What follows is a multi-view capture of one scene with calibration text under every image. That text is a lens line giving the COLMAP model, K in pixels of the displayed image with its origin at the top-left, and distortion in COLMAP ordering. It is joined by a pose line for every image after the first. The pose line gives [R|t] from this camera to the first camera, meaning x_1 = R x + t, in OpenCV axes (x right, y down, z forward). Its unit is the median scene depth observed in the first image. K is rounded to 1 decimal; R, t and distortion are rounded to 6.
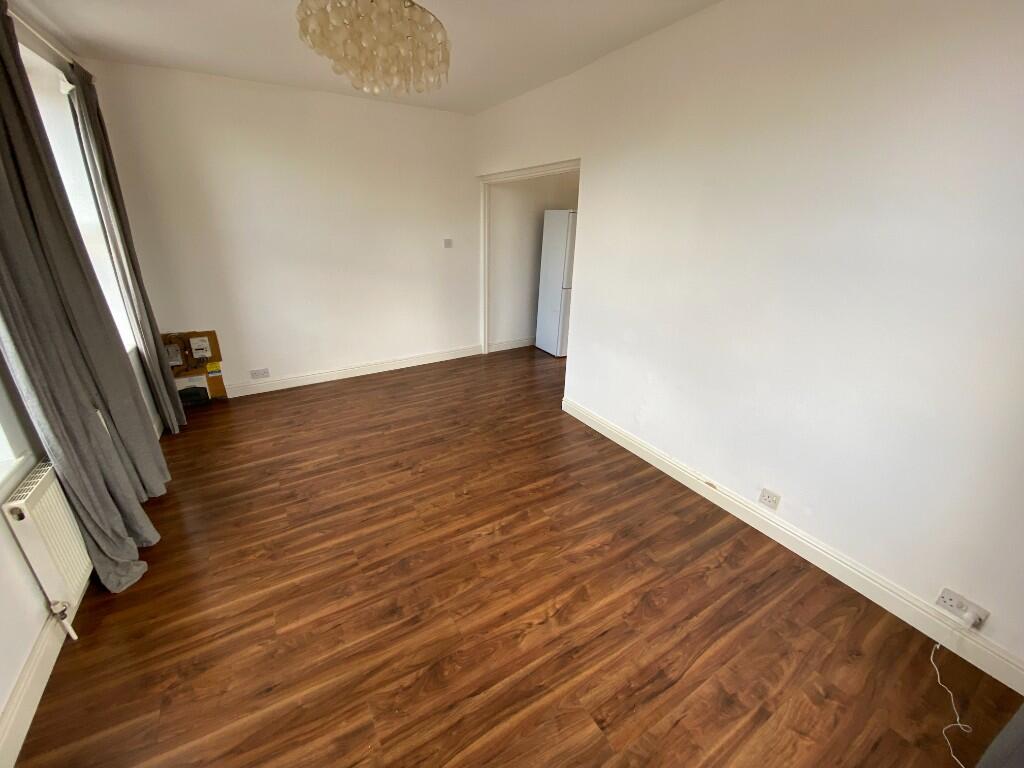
lens RADIAL K [[412.5, 0, 512.2], [0, 412.5, 385.9], [0, 0, 1]] dist [-0.010617, -0.004027]
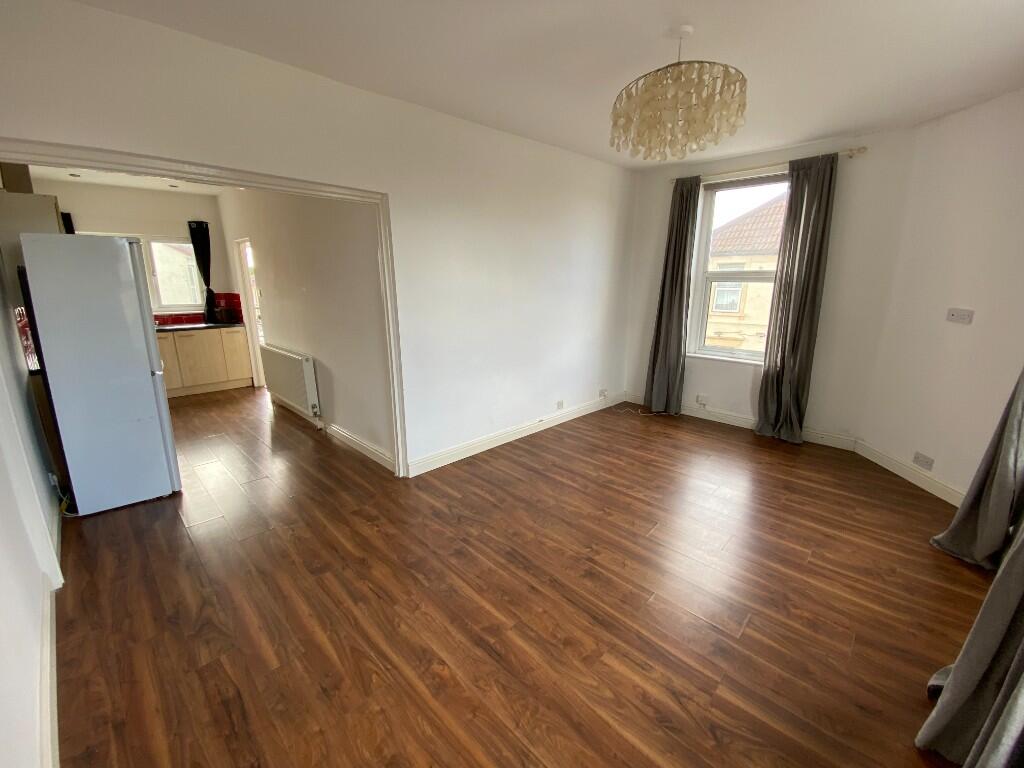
lens RADIAL K [[412.5, 0, 510.6], [0, 412.5, 377.2], [0, 0, 1]] dist [-0.010617, -0.004027]
pose [[-0.226938, -0.258118, 0.939082, -0.941329], [0.348930, 0.878679, 0.325838, -0.463988], [-0.909256, 0.401619, -0.109340, 1.155667]]
